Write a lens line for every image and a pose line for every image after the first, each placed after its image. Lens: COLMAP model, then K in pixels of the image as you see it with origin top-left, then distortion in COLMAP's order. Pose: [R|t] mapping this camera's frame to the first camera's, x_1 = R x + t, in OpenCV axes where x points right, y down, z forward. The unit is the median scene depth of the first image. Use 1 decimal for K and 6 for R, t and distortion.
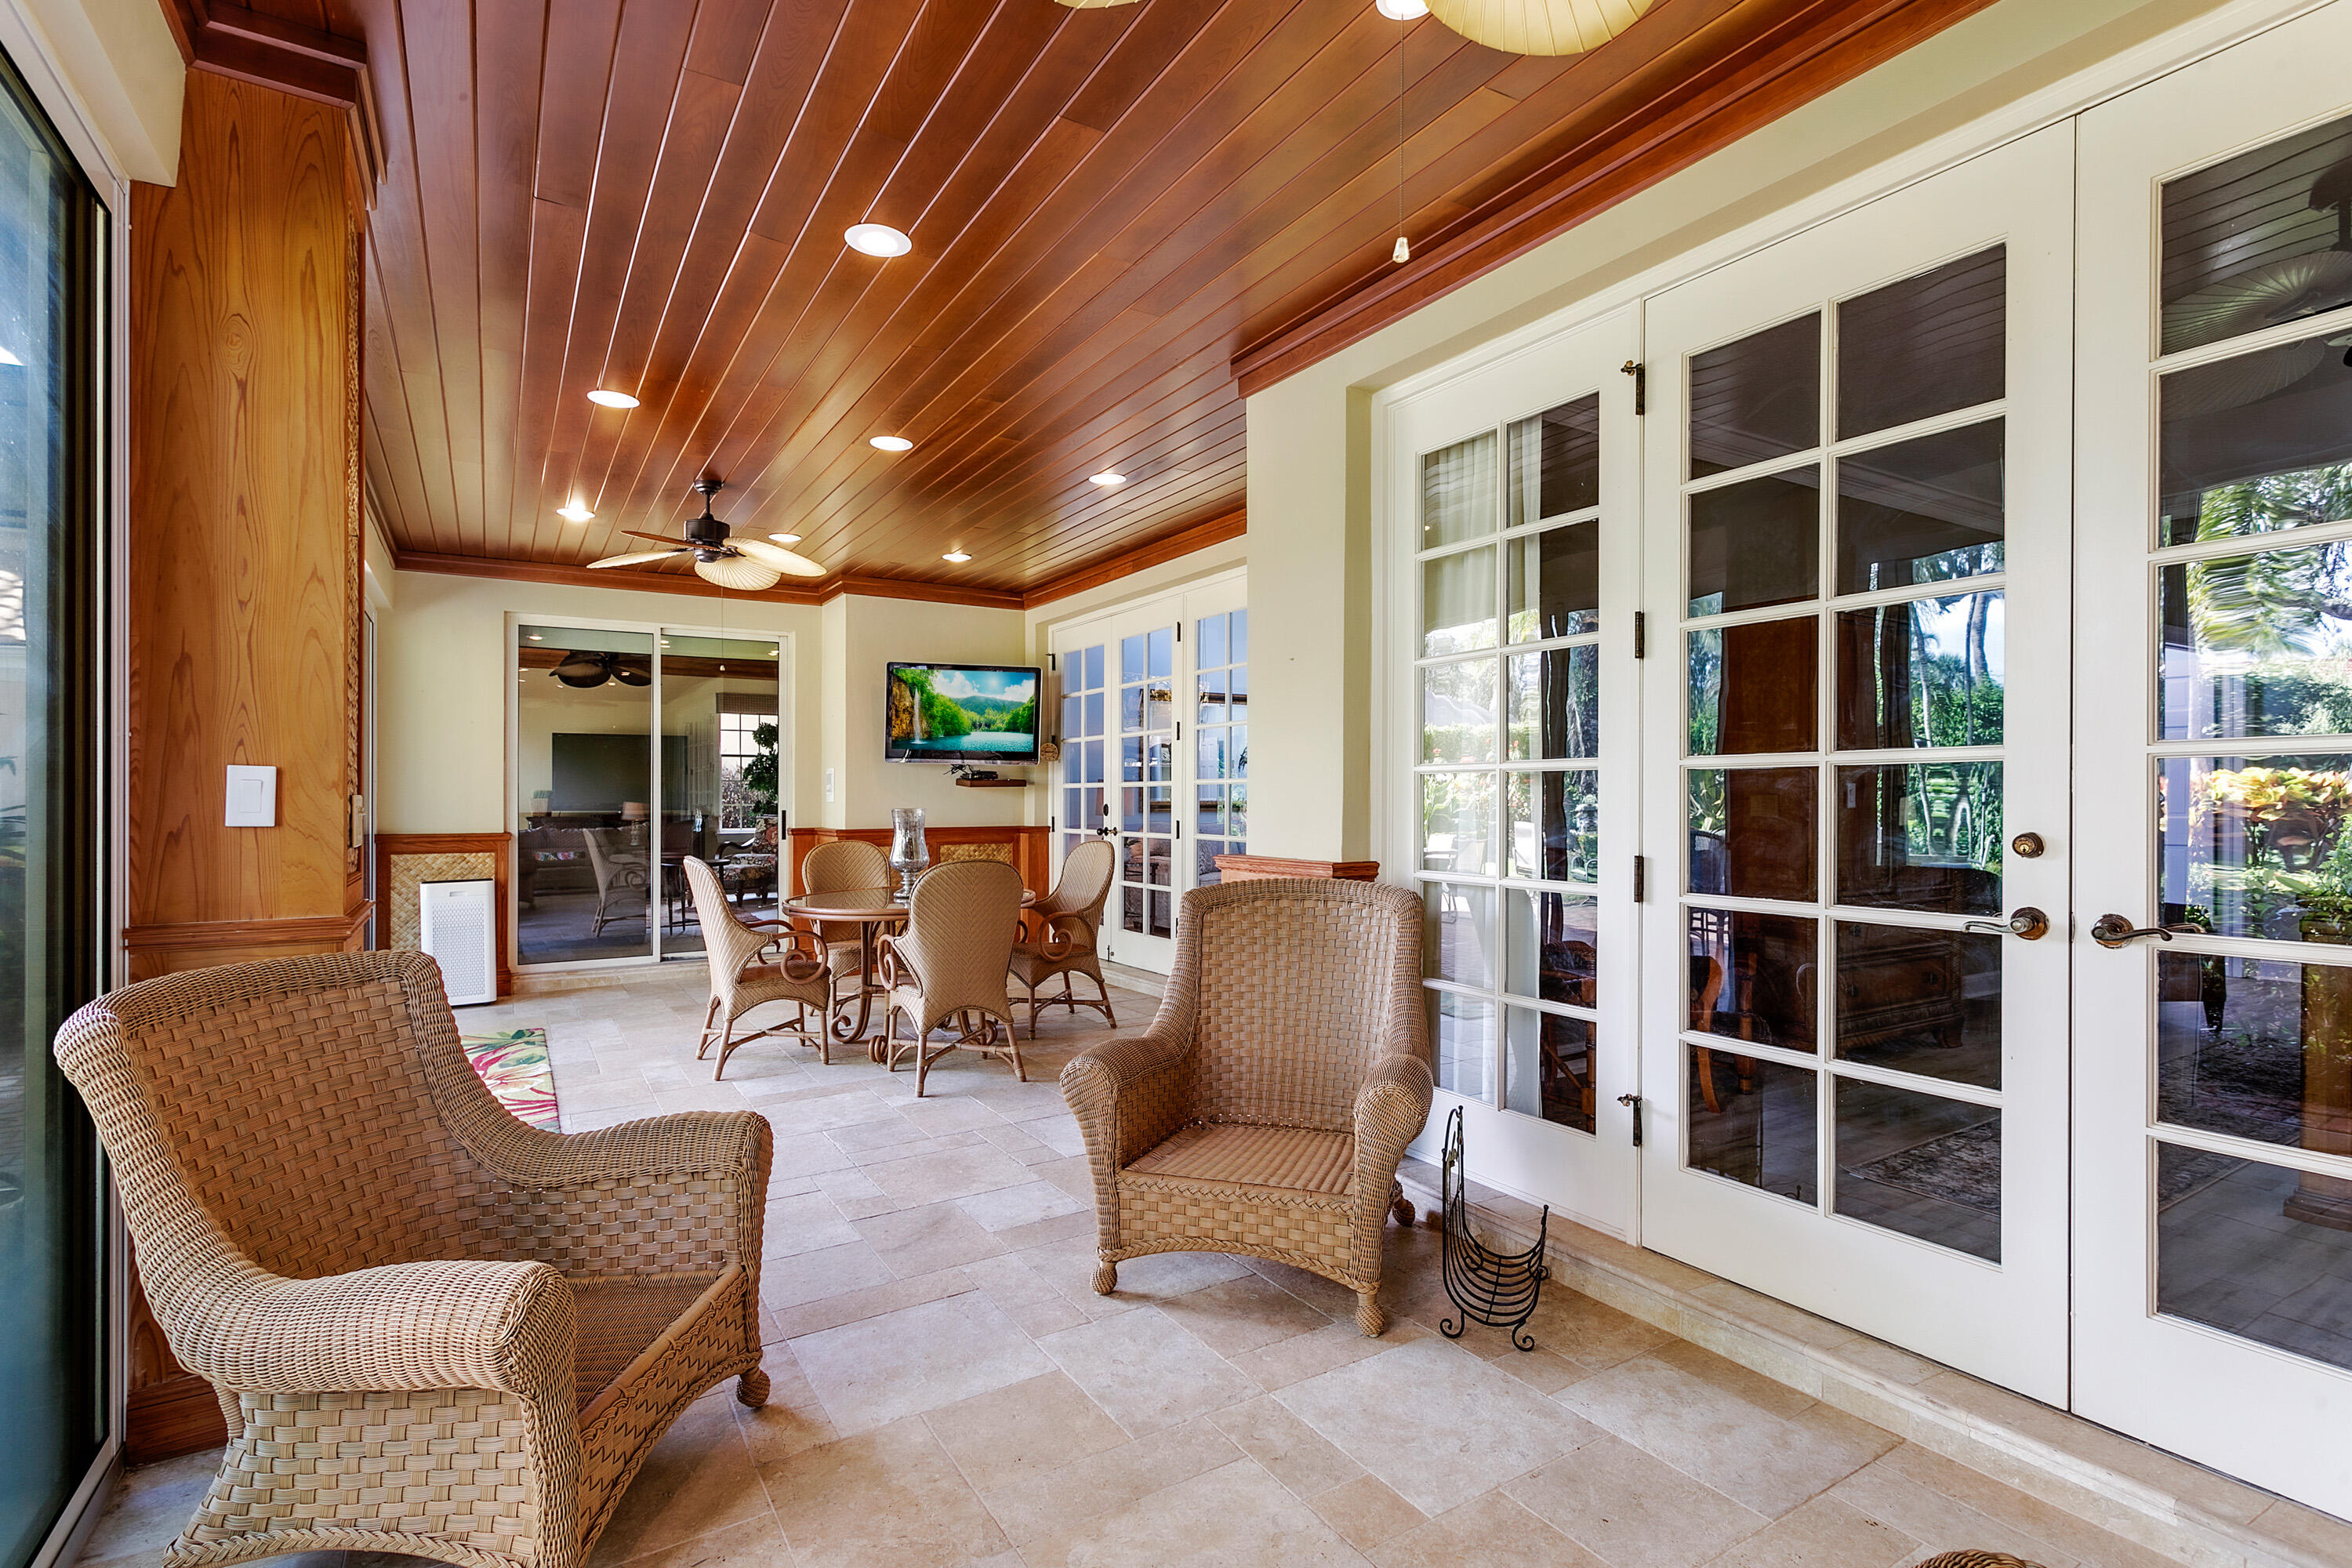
lens RADIAL K [[1133.3, 0, 1138.5], [0, 1133.3, 800.6], [0, 0, 1]] dist [0.000507, 0.000028]
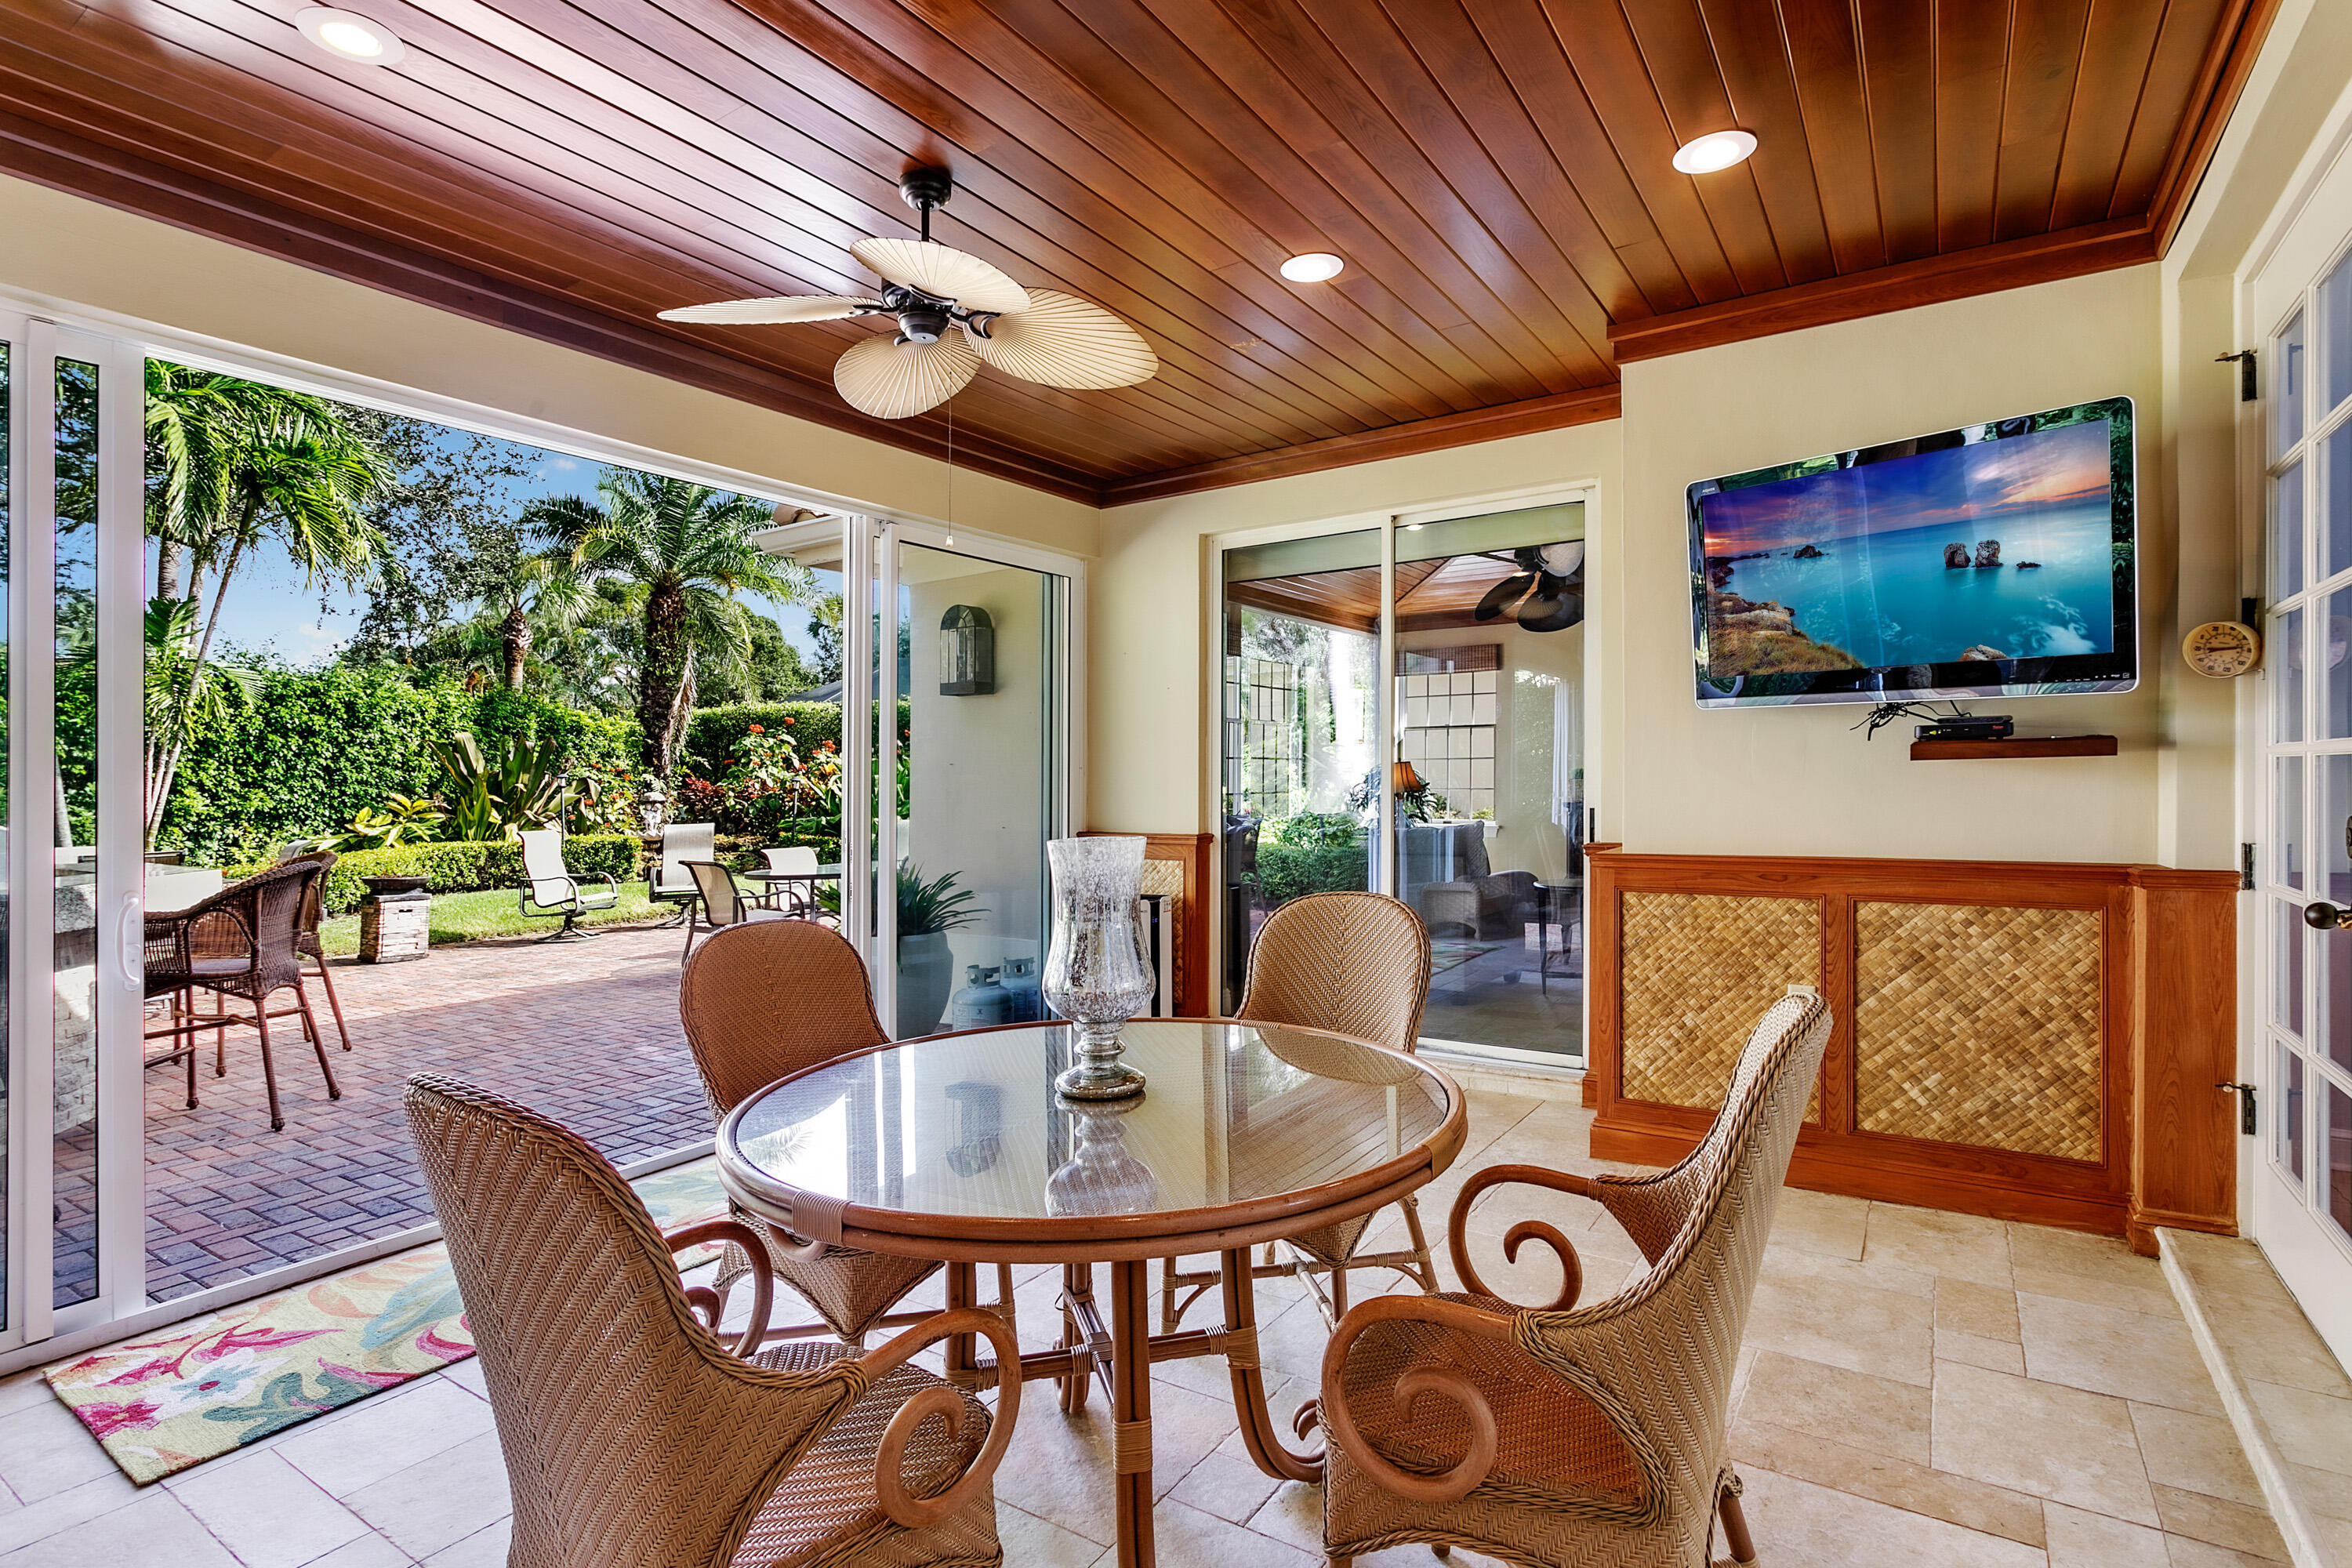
lens RADIAL K [[1142.2, 0, 1185.3], [0, 1142.2, 759.8], [0, 0, 1]] dist [0.001630, 0.000146]
pose [[0.436470, -0.016615, -0.899565, 0.106759], [0.007156, 0.999862, -0.014996, -0.008959], [0.899690, 0.000108, 0.436529, 0.686325]]
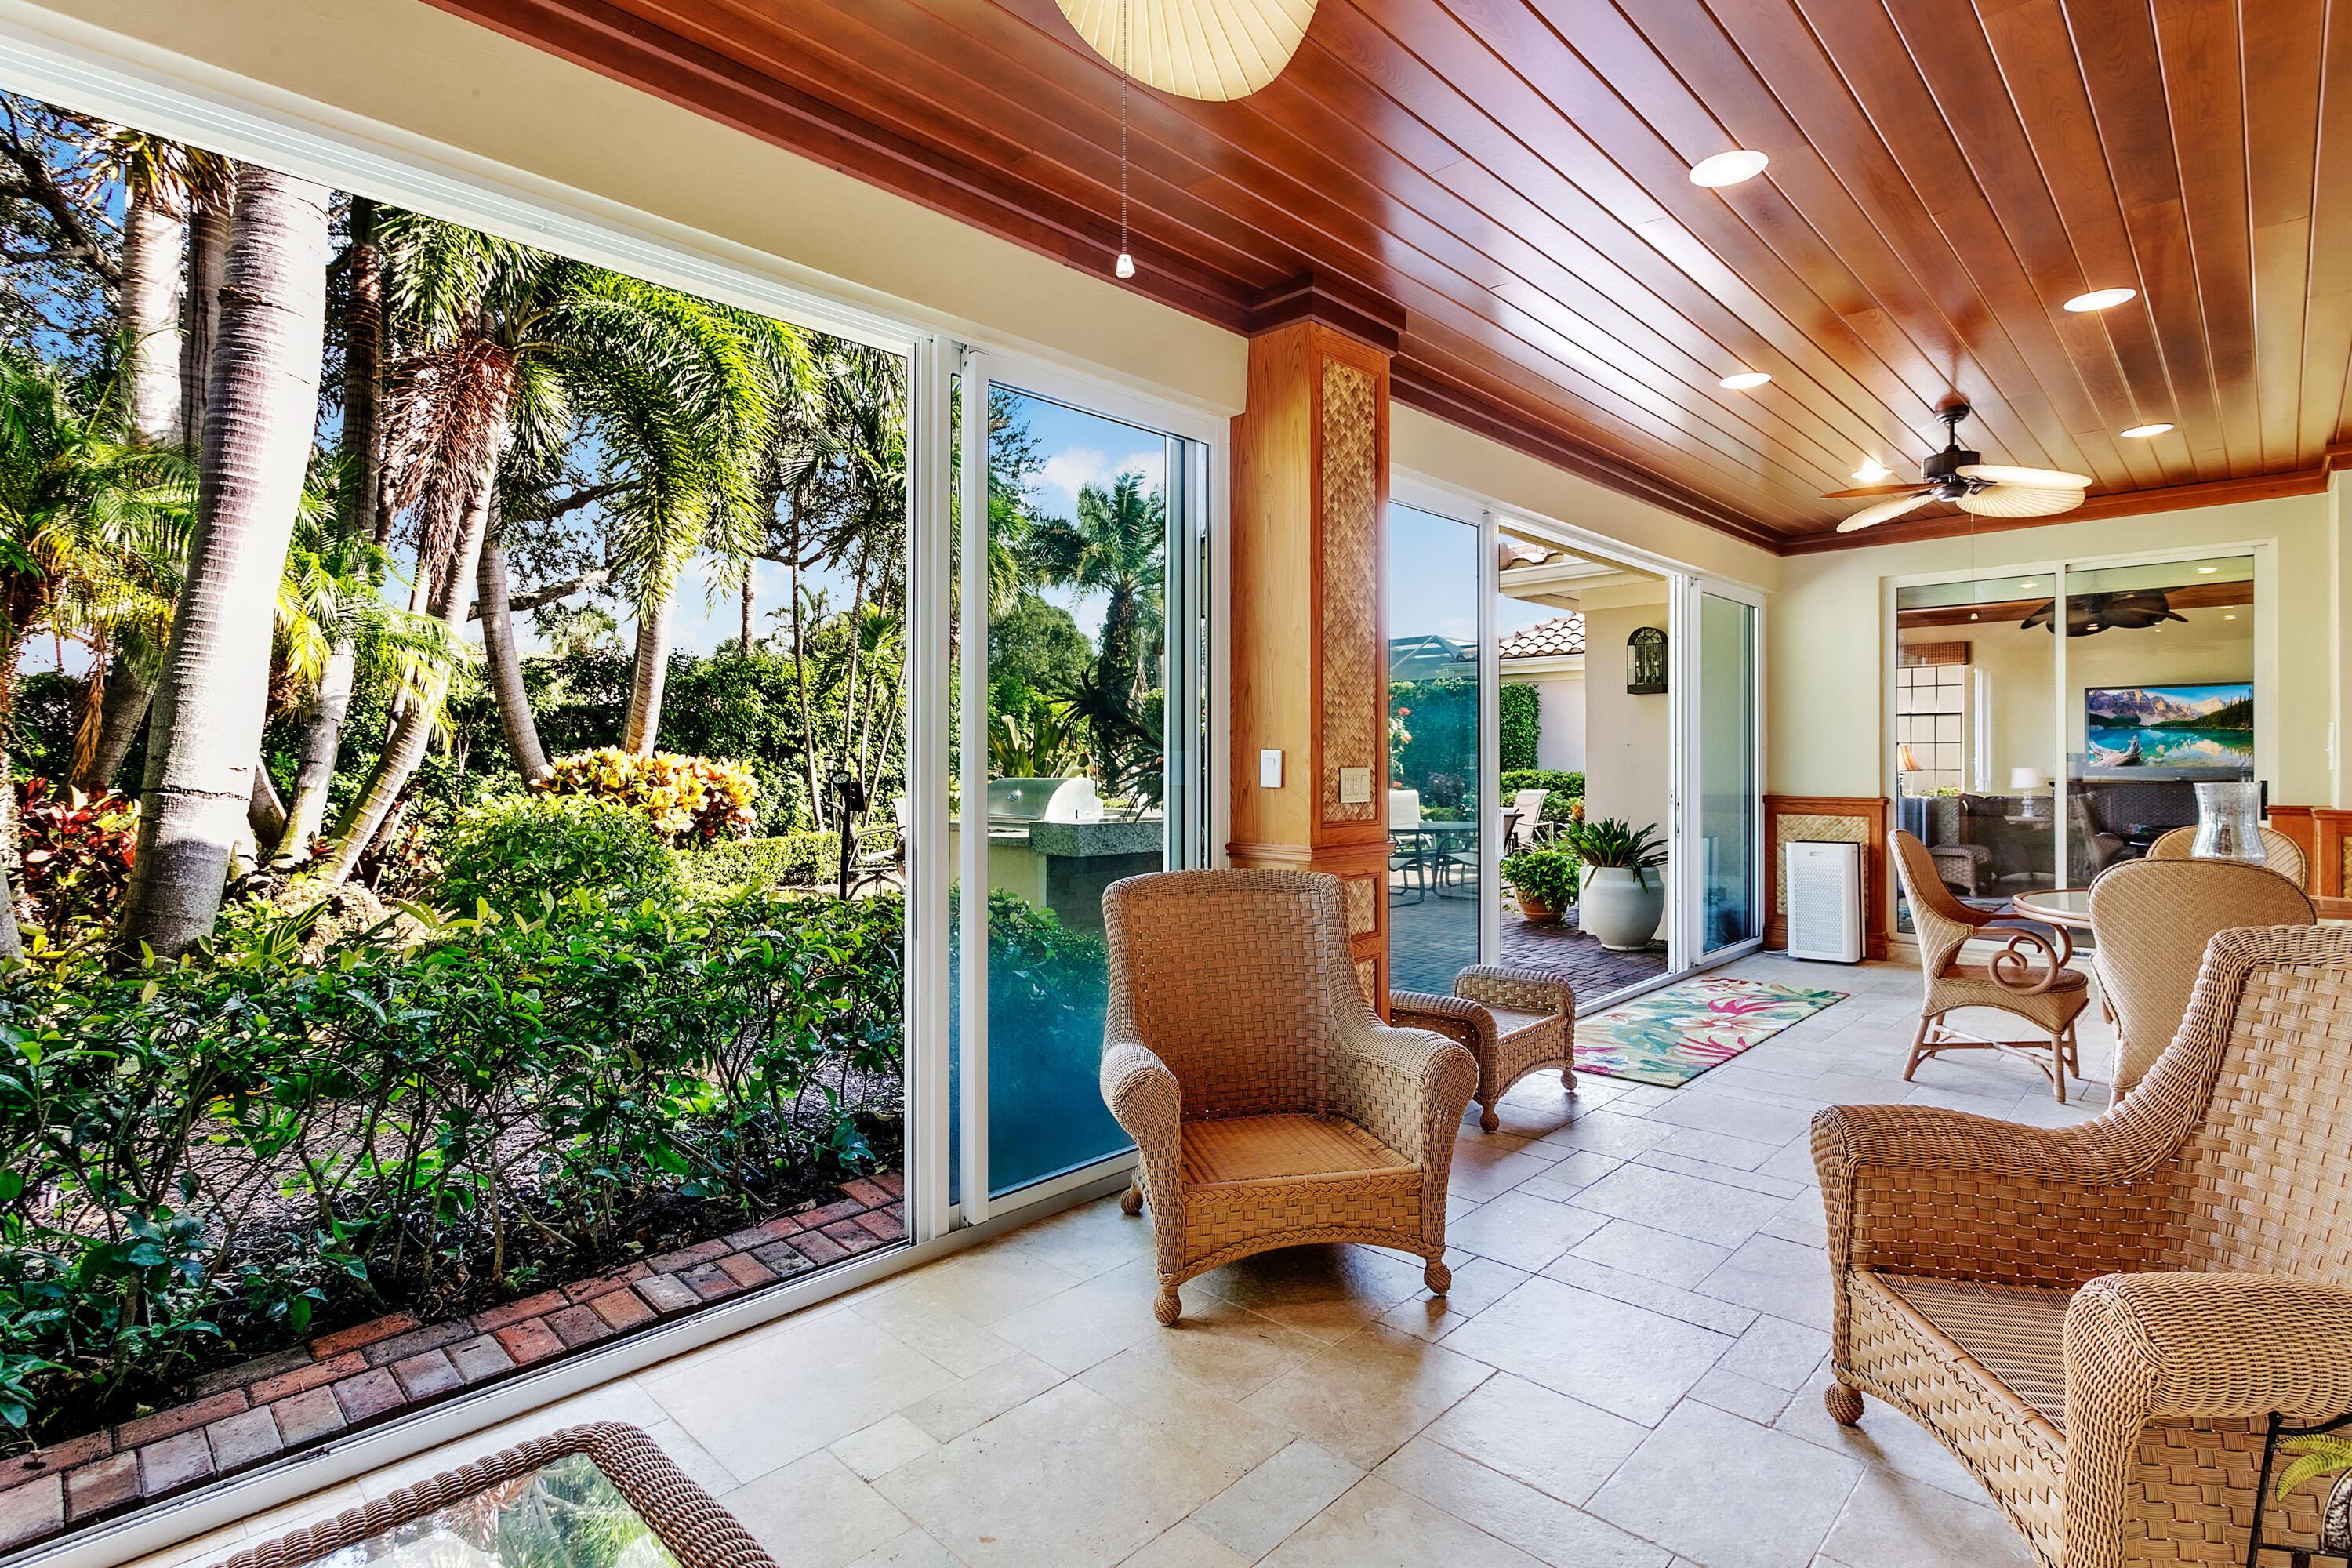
lens RADIAL K [[1130.9, 0, 1203.0], [0, 1130.9, 752.2], [0, 0, 1]] dist [0.002880, -0.000417]
pose [[0.272547, -0.003907, -0.962134, 0.247223], [-0.002200, 0.999987, -0.004684, -0.006067], [0.962140, 0.003393, 0.272535, 0.155980]]
